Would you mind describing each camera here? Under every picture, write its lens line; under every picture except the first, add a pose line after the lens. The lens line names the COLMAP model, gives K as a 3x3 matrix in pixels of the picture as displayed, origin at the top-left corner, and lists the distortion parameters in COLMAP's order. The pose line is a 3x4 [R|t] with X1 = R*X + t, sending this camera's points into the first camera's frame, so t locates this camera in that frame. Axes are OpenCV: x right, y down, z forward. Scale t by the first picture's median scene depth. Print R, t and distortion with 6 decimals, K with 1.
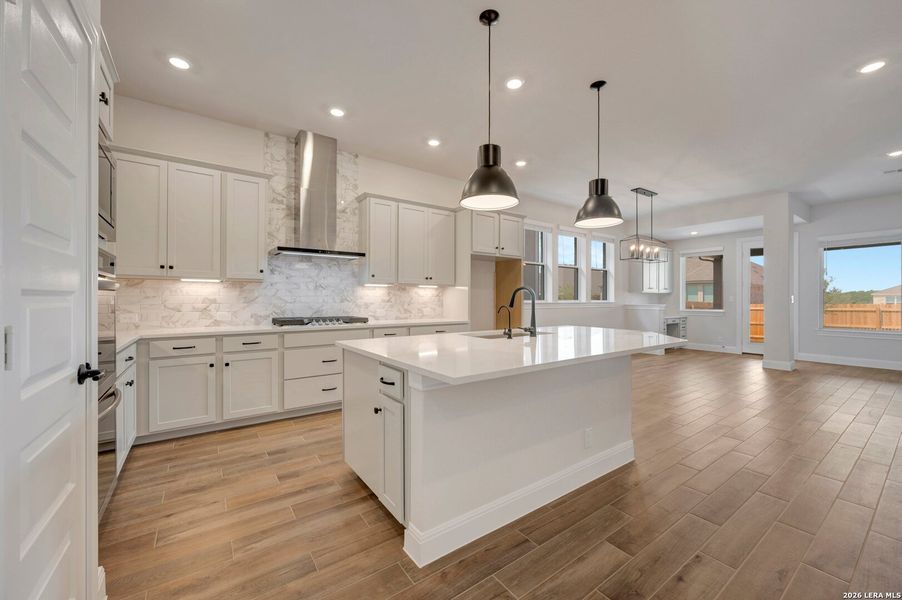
lens RADIAL K [[356.6, 0, 453.6], [0, 356.6, 298.9], [0, 0, 1]] dist [-0.001988, -0.000073]
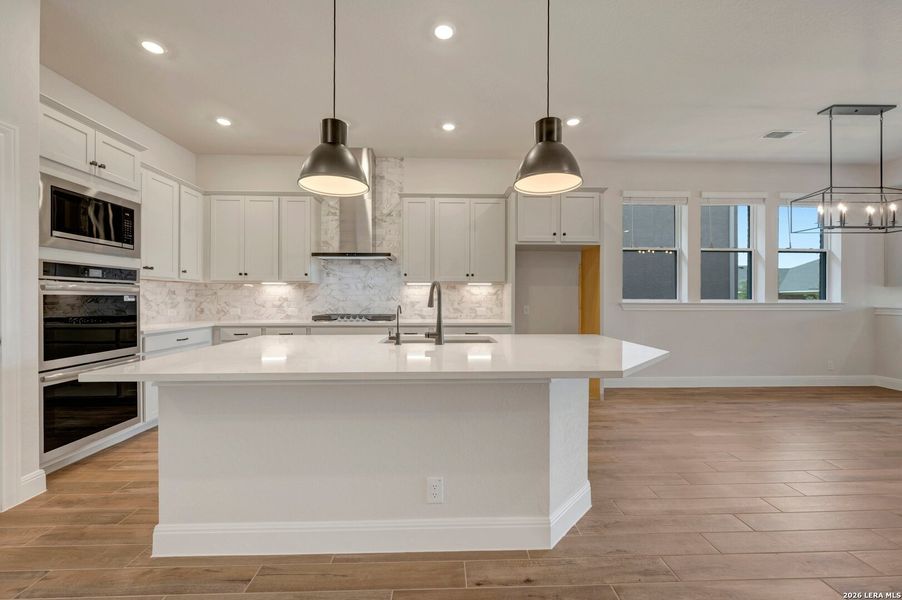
lens RADIAL K [[356.6, 0, 453.6], [0, 356.6, 298.9], [0, 0, 1]] dist [-0.001988, -0.000073]
pose [[0.830462, 0.000085, -0.557075, 0.456918], [0.000488, 0.999999, 0.000880, 0.002988], [0.557075, -0.001002, 0.830462, 0.240344]]
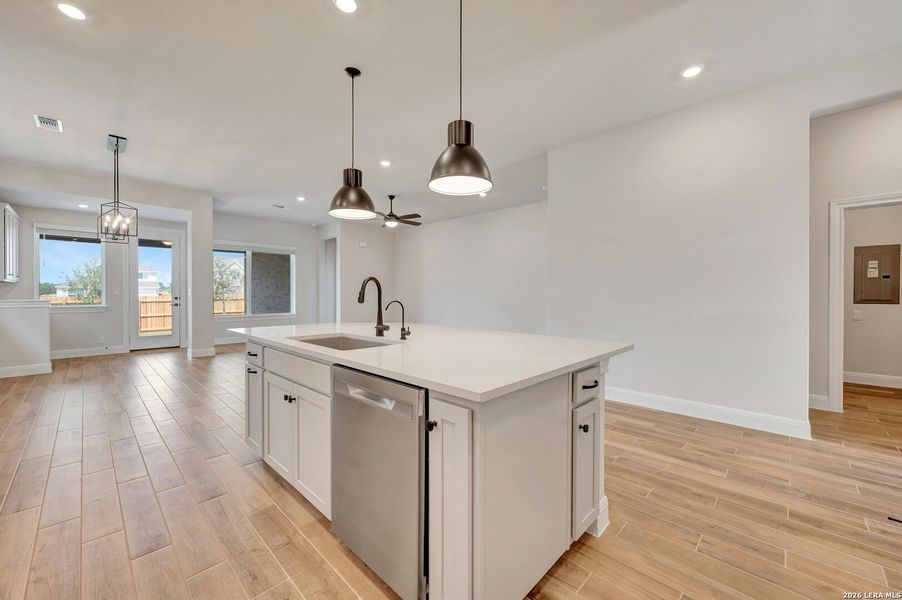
lens RADIAL K [[357.7, 0, 450.0], [0, 357.7, 295.1], [0, 0, 1]] dist [-0.001233, -0.000088]
pose [[-0.176512, -0.011569, 0.984231, -0.435148], [-0.001154, 0.999933, 0.011547, -0.000920], [-0.984298, 0.000903, -0.176513, 0.652586]]
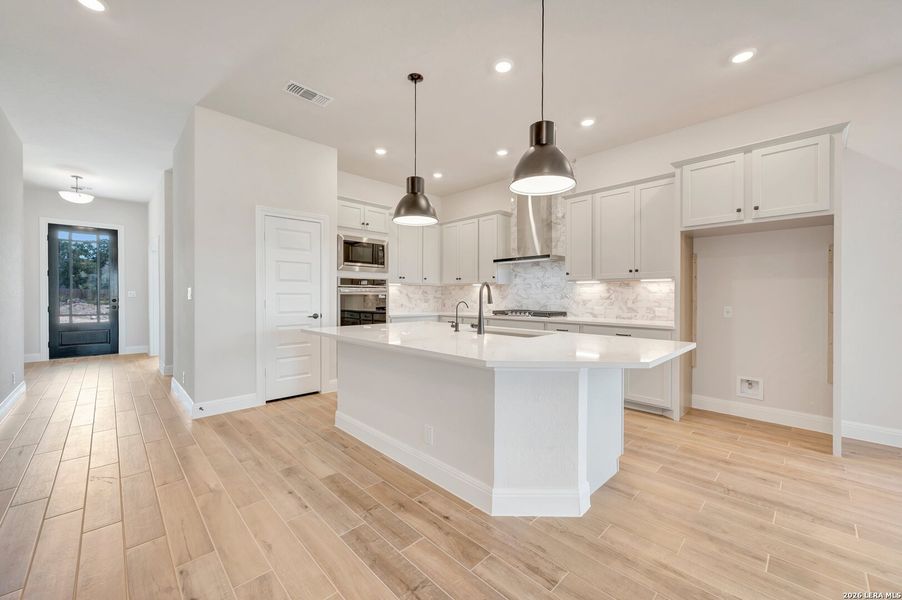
lens RADIAL K [[357.7, 0, 450.0], [0, 357.7, 295.1], [0, 0, 1]] dist [-0.001233, -0.000088]
pose [[0.140403, -0.004527, -0.990084, 0.776354], [-0.002110, 0.999986, -0.004871, 0.003784], [0.990092, 0.002773, 0.140391, 0.518995]]
